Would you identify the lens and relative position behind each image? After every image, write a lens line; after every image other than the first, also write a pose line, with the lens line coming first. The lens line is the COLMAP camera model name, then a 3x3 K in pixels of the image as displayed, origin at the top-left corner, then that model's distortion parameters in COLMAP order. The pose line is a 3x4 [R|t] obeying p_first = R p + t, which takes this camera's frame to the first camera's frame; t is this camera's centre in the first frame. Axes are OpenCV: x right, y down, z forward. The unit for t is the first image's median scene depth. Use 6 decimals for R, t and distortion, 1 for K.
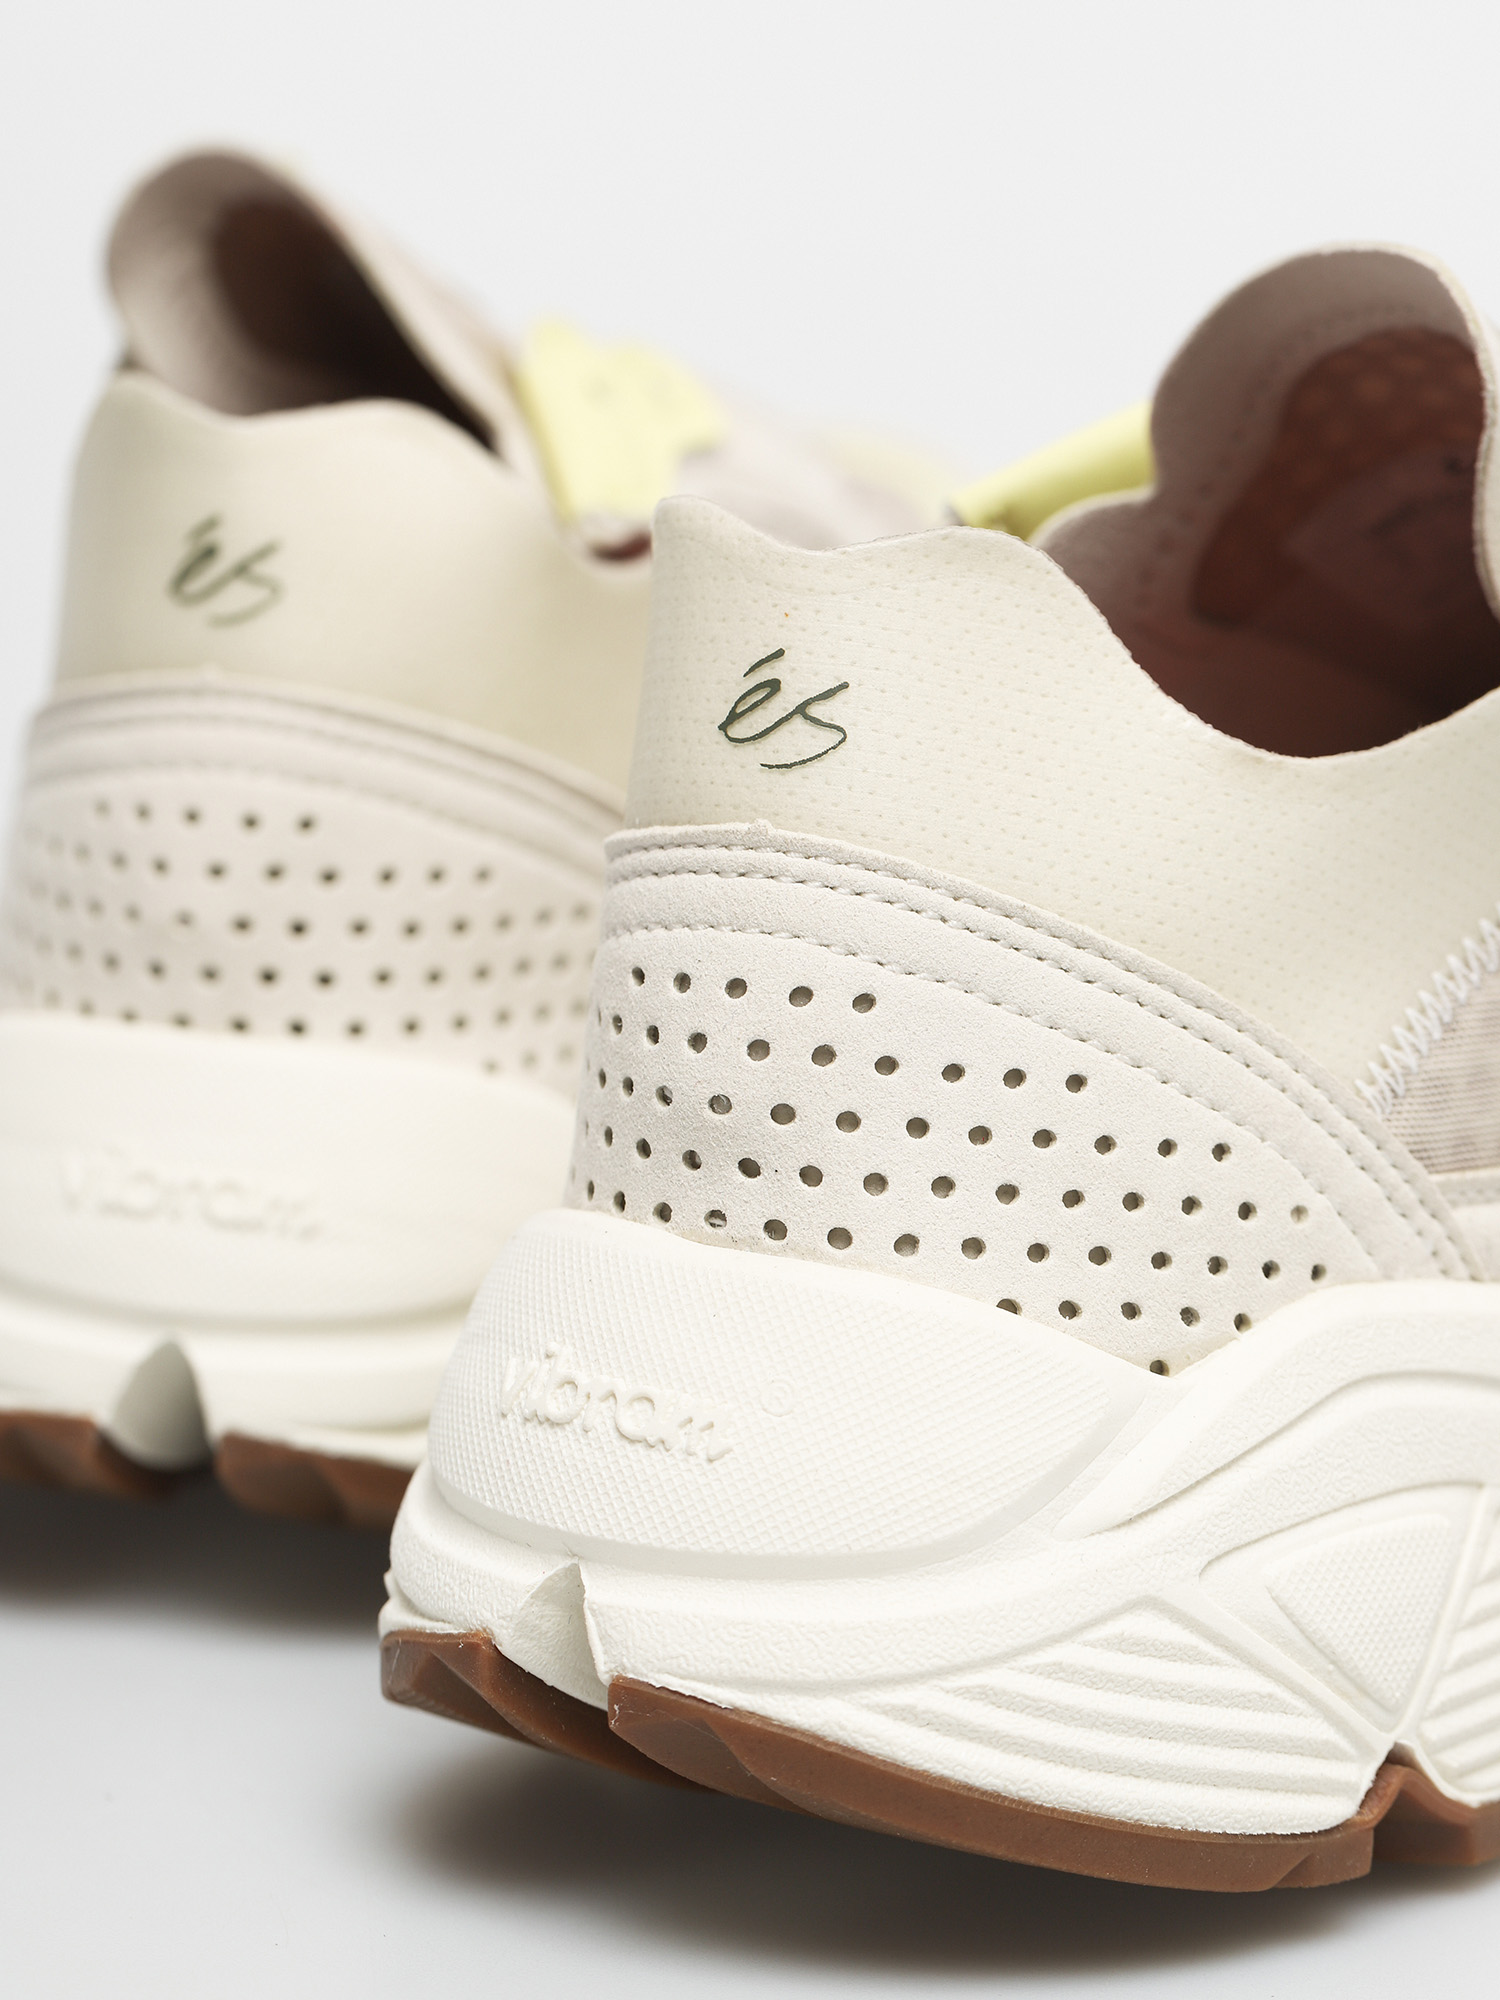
lens RADIAL K [[7508.9, 0, 750.0], [0, 7508.9, 1000.0], [0, 0, 1]] dist [0.039796, 3.745736]
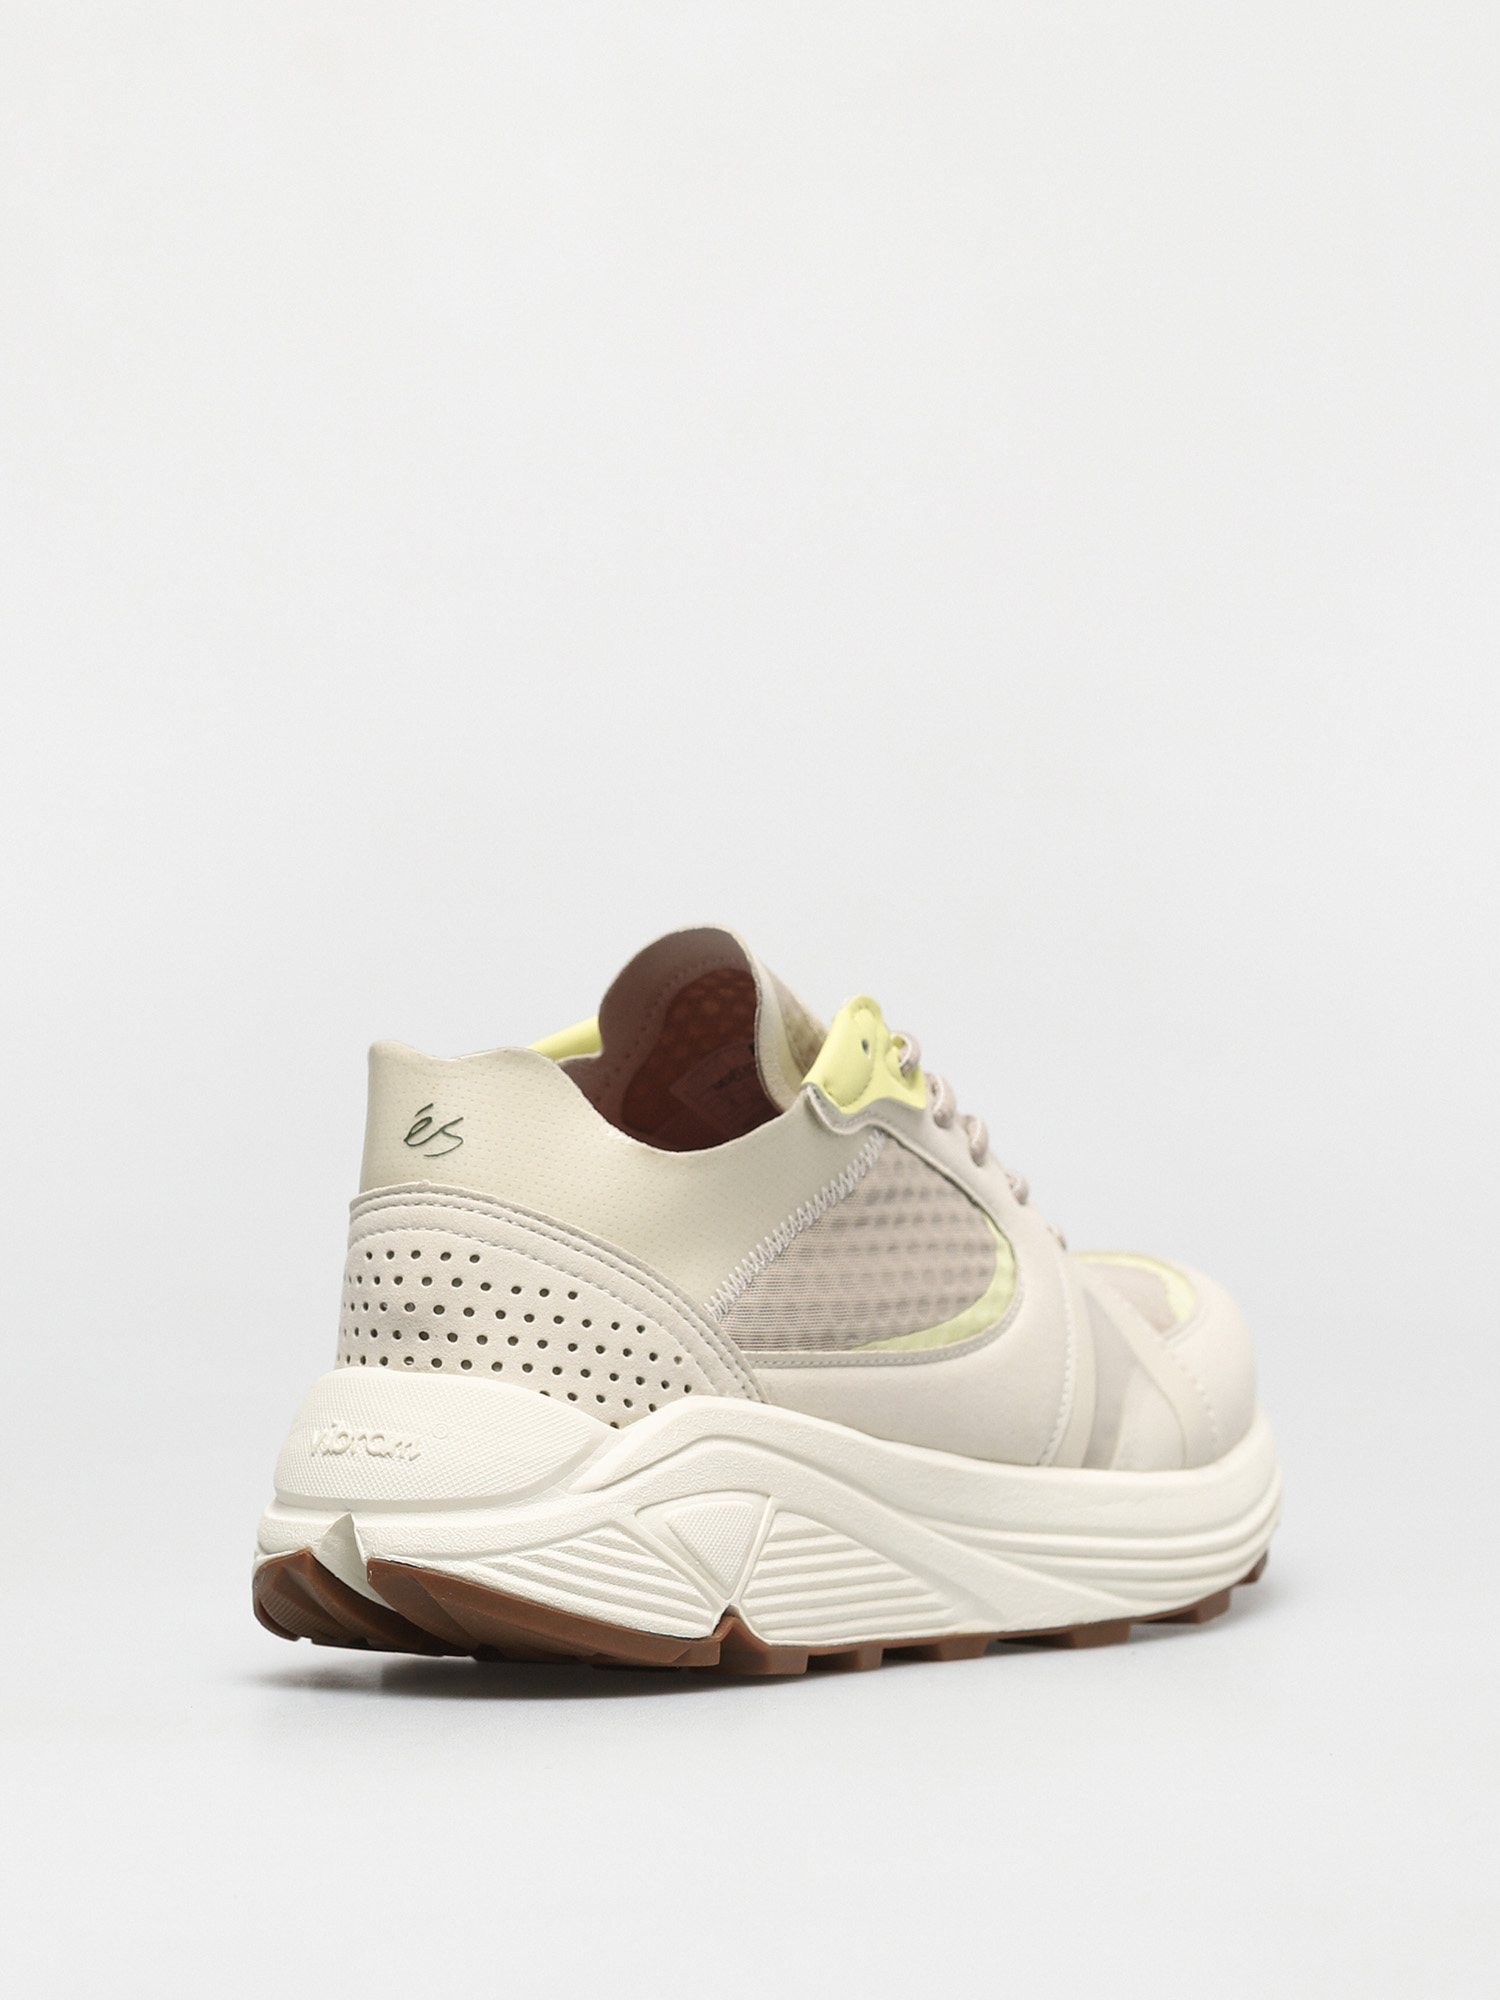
lens RADIAL K [[7508.9, 0, 750.0], [0, 7508.9, 1000.0], [0, 0, 1]] dist [0.039796, 3.745736]
pose [[0.997596, -0.021442, 0.065897, -0.046857], [0.030708, 0.989249, -0.142980, 0.238828], [-0.062122, 0.144660, 0.987529, -1.163369]]
